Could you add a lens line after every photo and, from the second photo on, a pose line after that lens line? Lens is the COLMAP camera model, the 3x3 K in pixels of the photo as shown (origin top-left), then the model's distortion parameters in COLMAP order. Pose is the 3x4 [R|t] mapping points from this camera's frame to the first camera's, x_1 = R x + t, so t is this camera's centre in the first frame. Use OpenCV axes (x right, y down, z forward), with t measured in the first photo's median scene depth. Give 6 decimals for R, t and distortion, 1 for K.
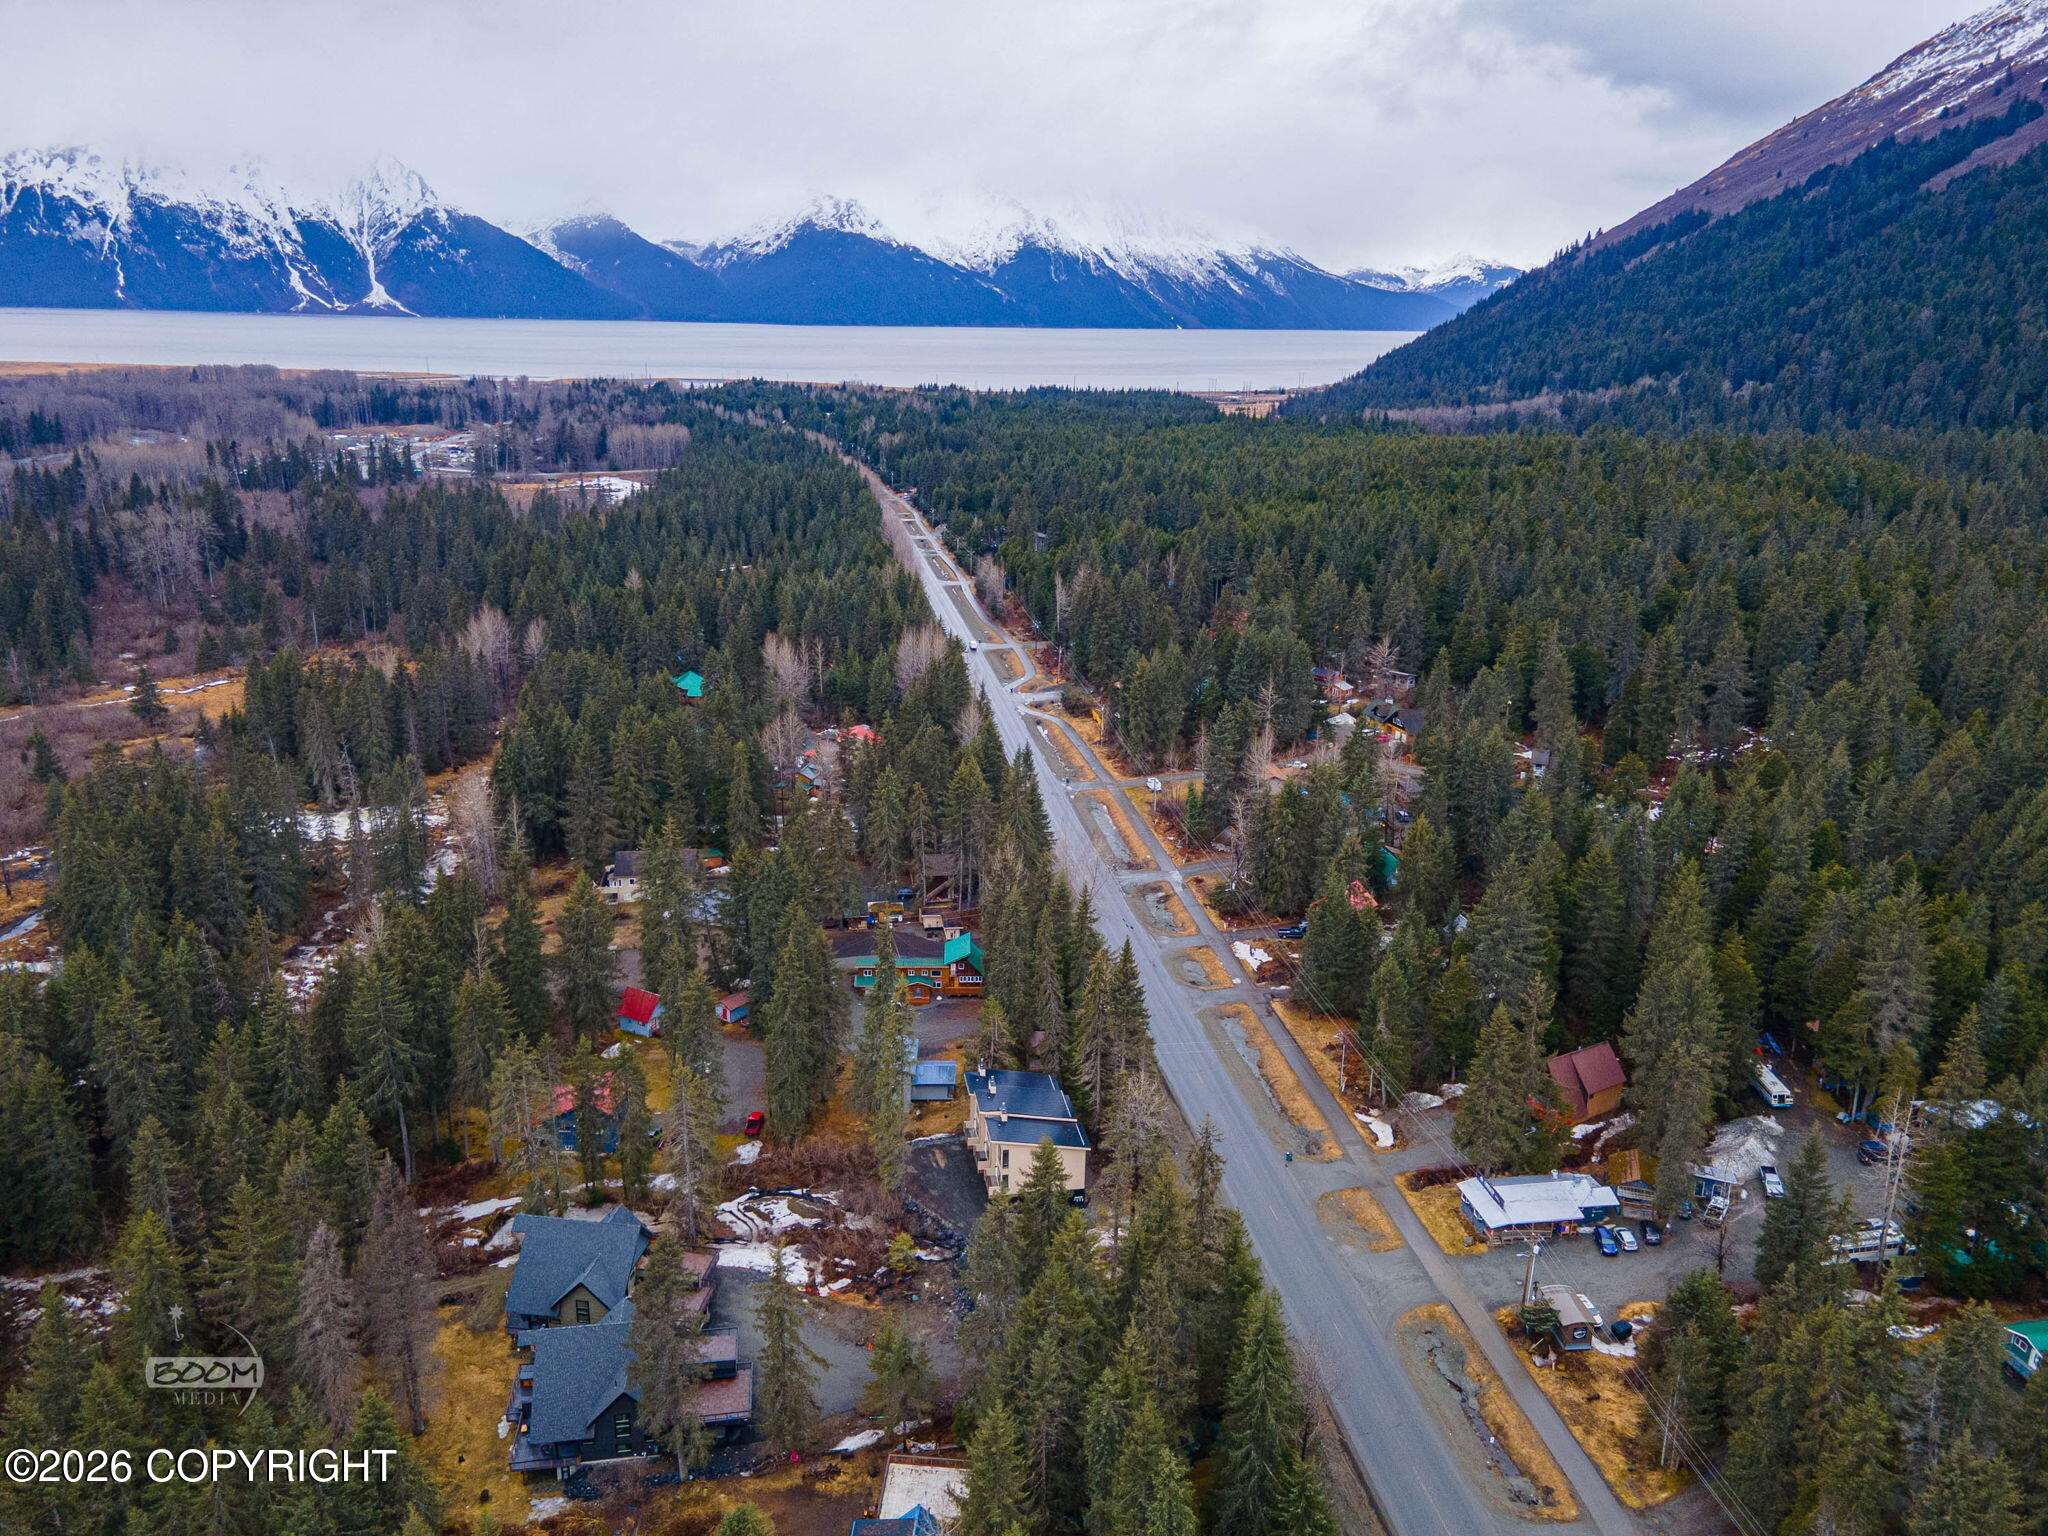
lens RADIAL K [[1488.8, 0, 1033.0], [0, 1488.8, 762.2], [0, 0, 1]] dist [0.020208, 0.047793]
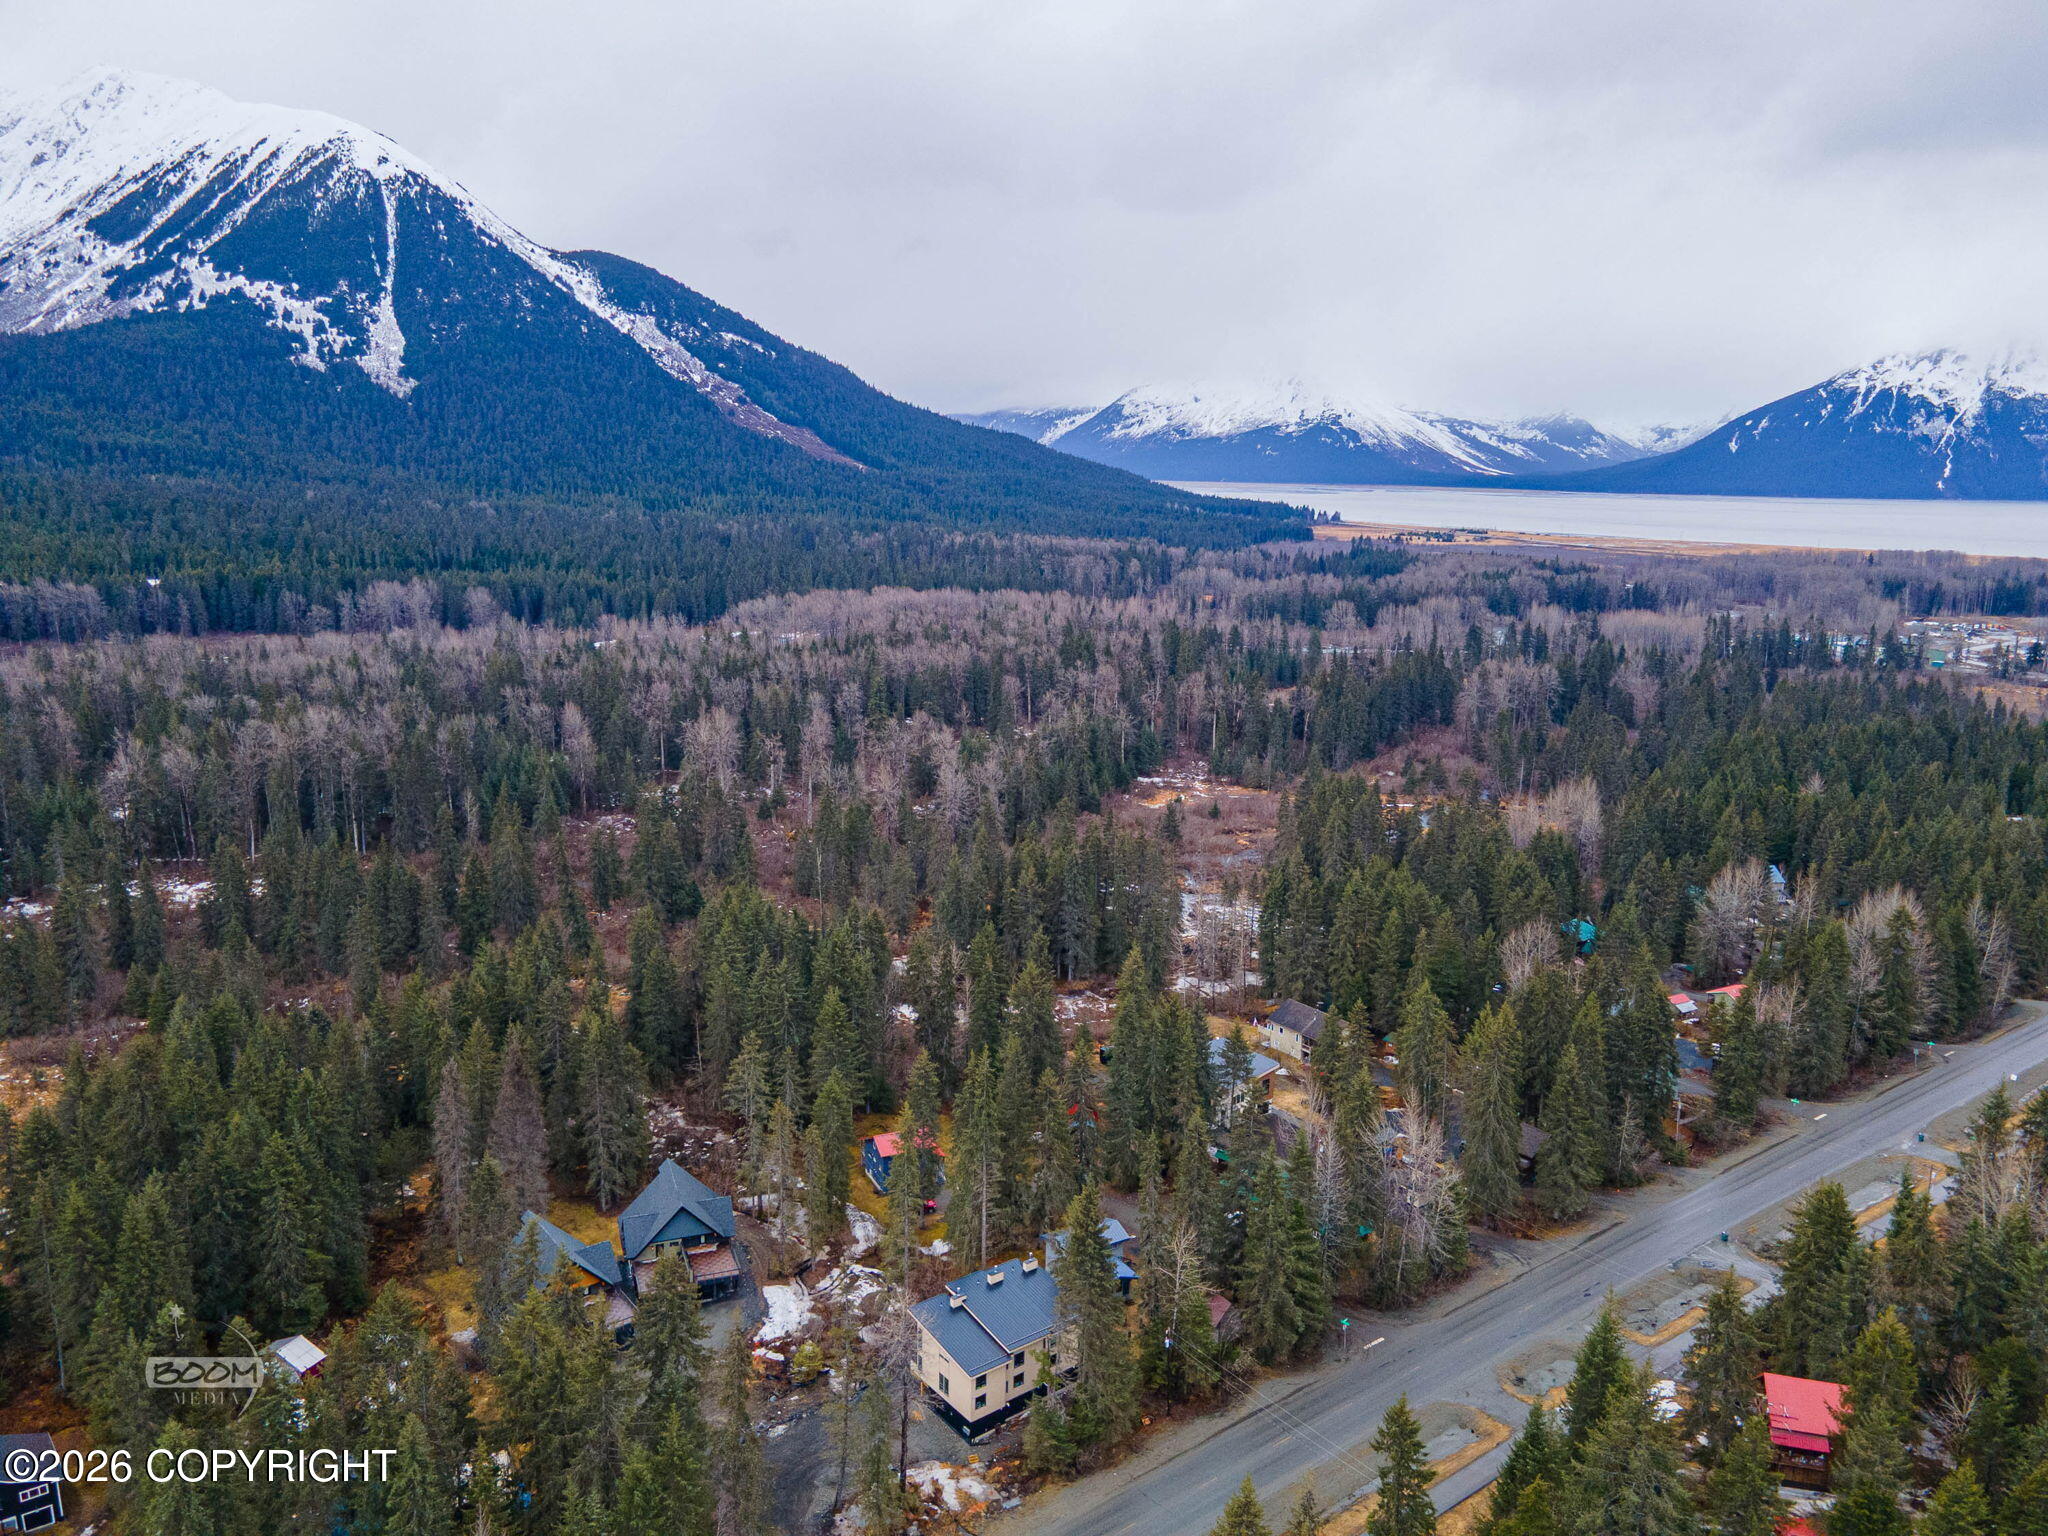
lens RADIAL K [[1488.8, 0, 1033.0], [0, 1488.8, 762.2], [0, 0, 1]] dist [0.020208, 0.047793]
pose [[0.474953, 0.165012, -0.864402, 0.143546], [-0.266315, 0.963155, 0.037535, -0.025487], [0.838747, 0.212376, 0.501398, 0.095804]]
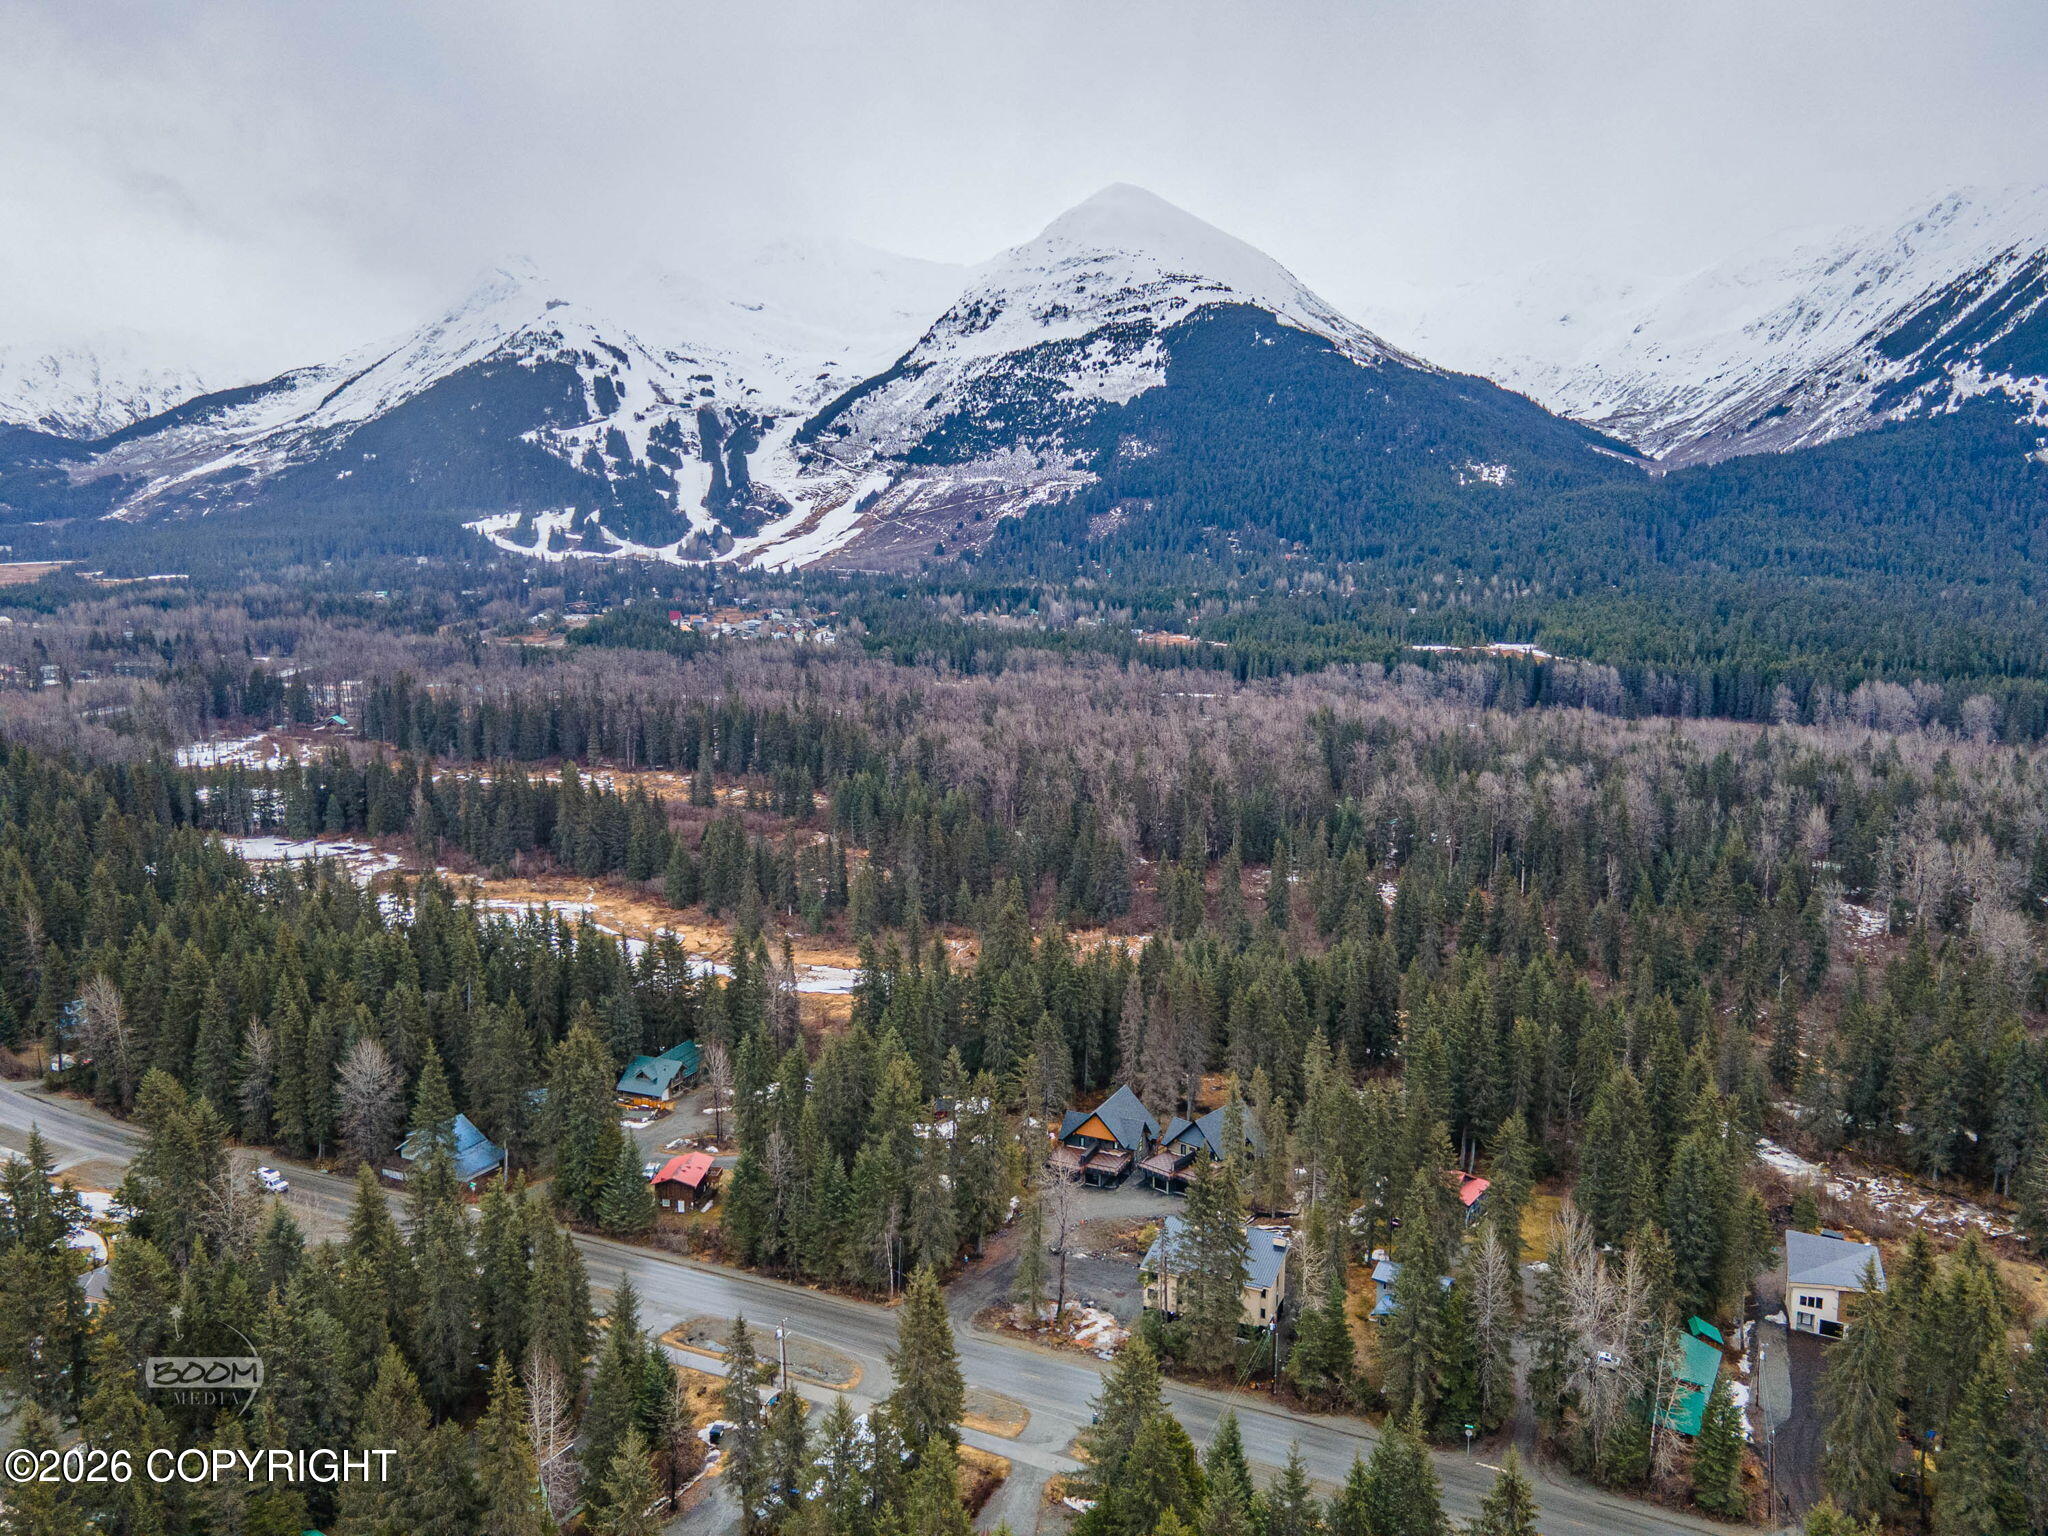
lens RADIAL K [[1485.6, 0, 1035.5], [0, 1485.6, 765.5], [0, 0, 1]] dist [0.034990, 0.025989]
pose [[-0.551738, 0.103661, -0.827550, 0.185708], [-0.262368, 0.920296, 0.290203, -0.075869], [0.791674, 0.377238, -0.480565, 0.252087]]
